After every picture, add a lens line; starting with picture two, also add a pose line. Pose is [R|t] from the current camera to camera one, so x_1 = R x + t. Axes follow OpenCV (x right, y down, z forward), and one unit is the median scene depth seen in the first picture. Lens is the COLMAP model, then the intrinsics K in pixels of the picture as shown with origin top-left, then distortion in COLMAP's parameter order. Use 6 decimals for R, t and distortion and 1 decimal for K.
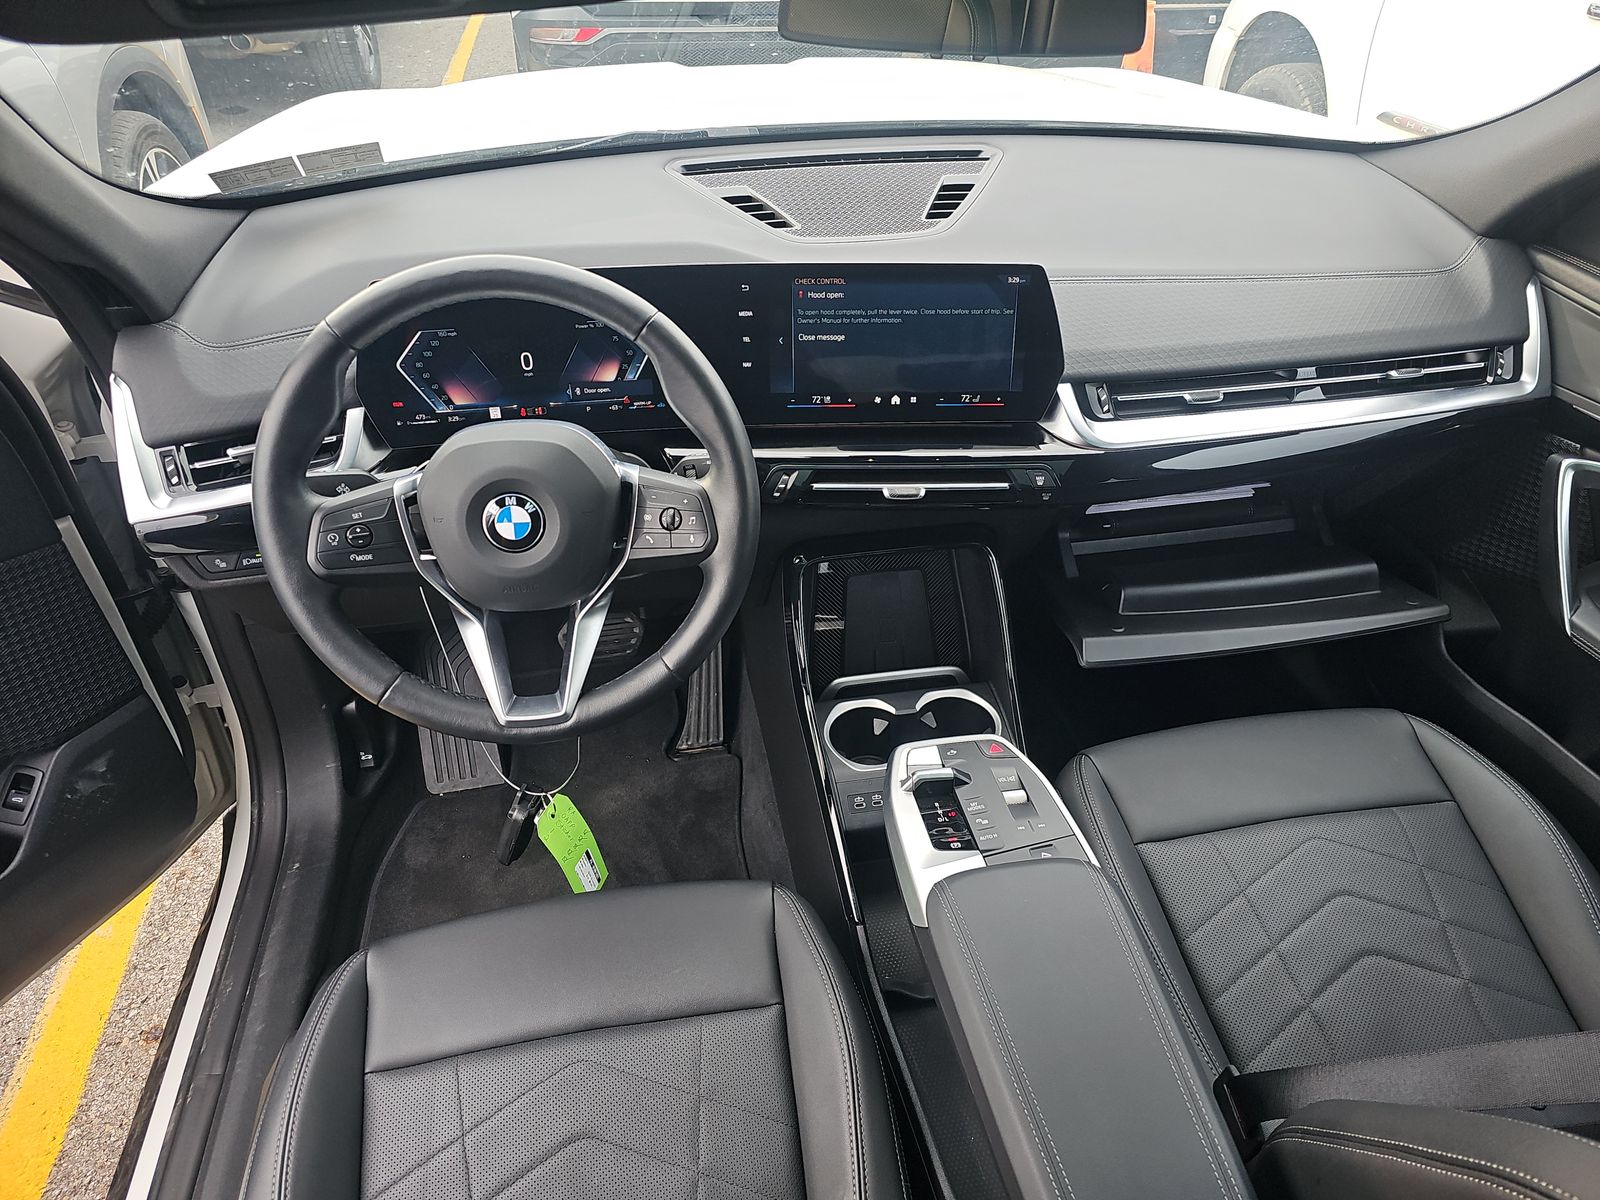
lens RADIAL K [[1055.1, 0, 800.0], [0, 1055.1, 600.0], [0, 0, 1]] dist [0.052152, 0.000195]
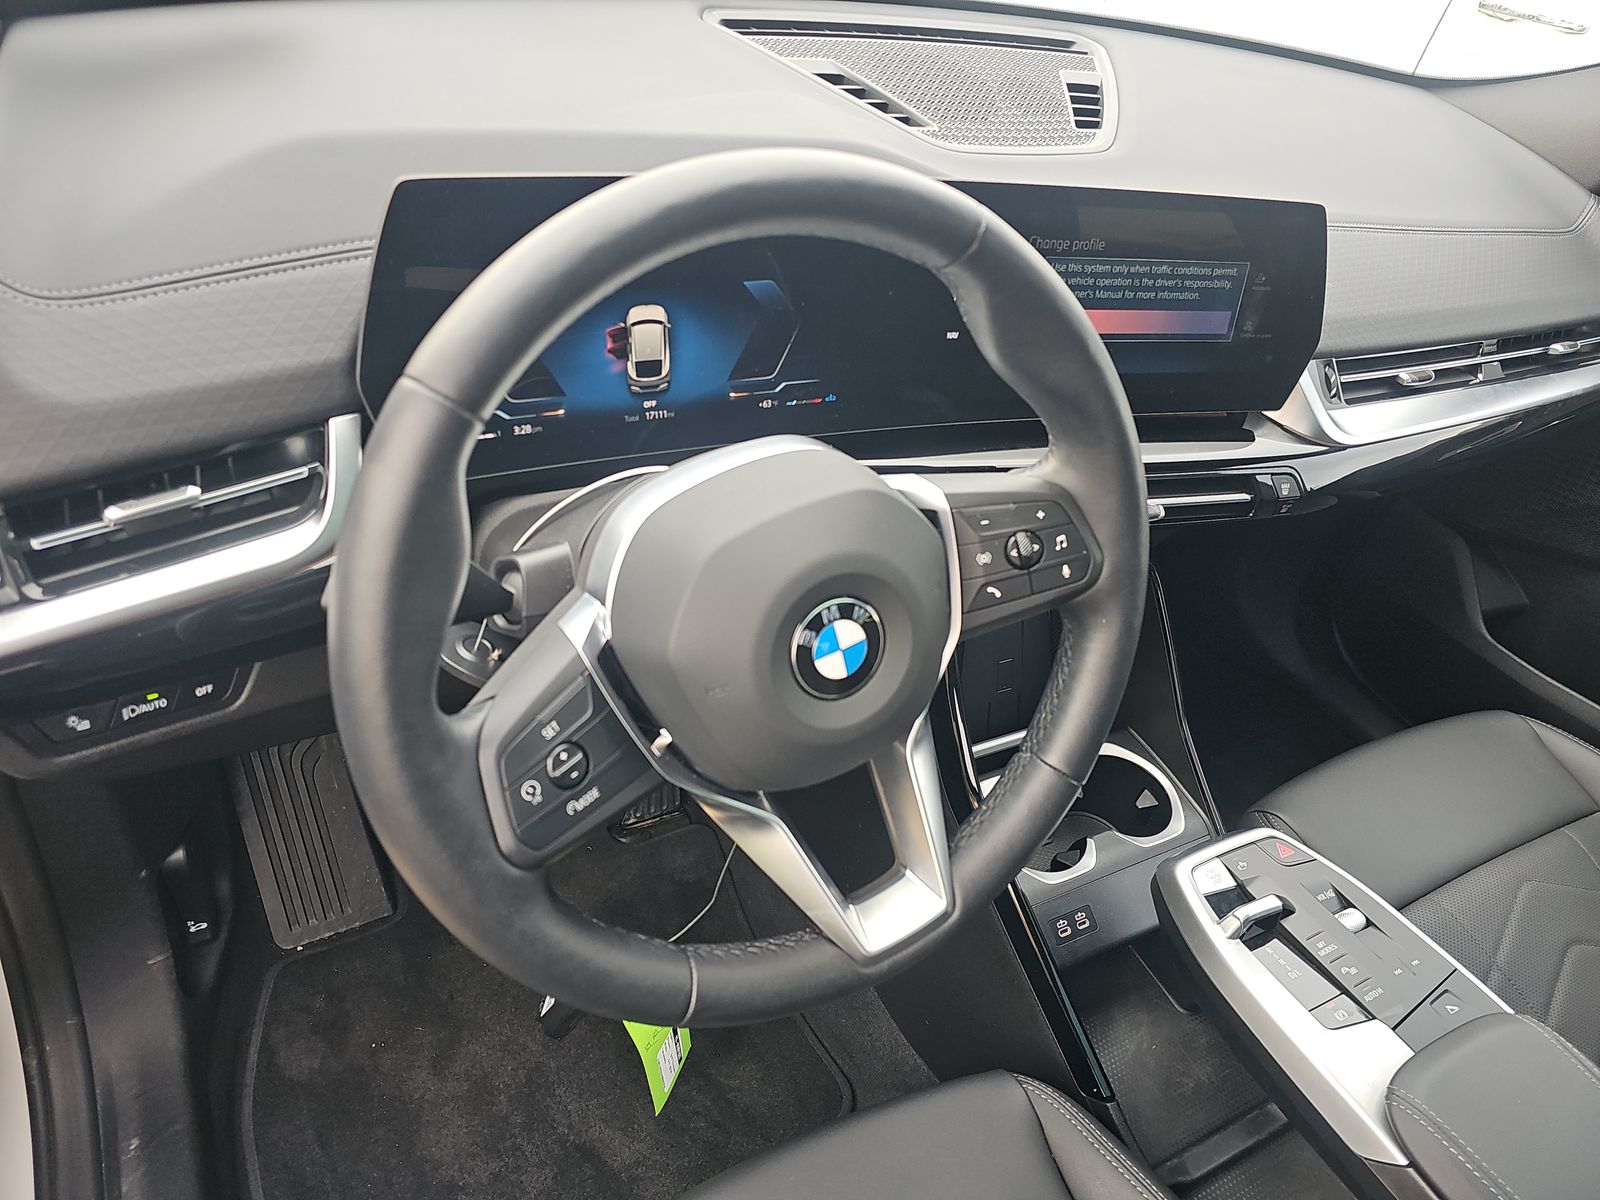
lens RADIAL K [[1064.1, 0, 800.0], [0, 1064.1, 600.0], [0, 0, 1]] dist [0.047244, -0.029870]
pose [[0.939876, -0.073439, 0.333528, -0.349013], [0.050079, 0.995686, 0.078117, -0.105539], [-0.337826, -0.056717, 0.939498, 0.362815]]
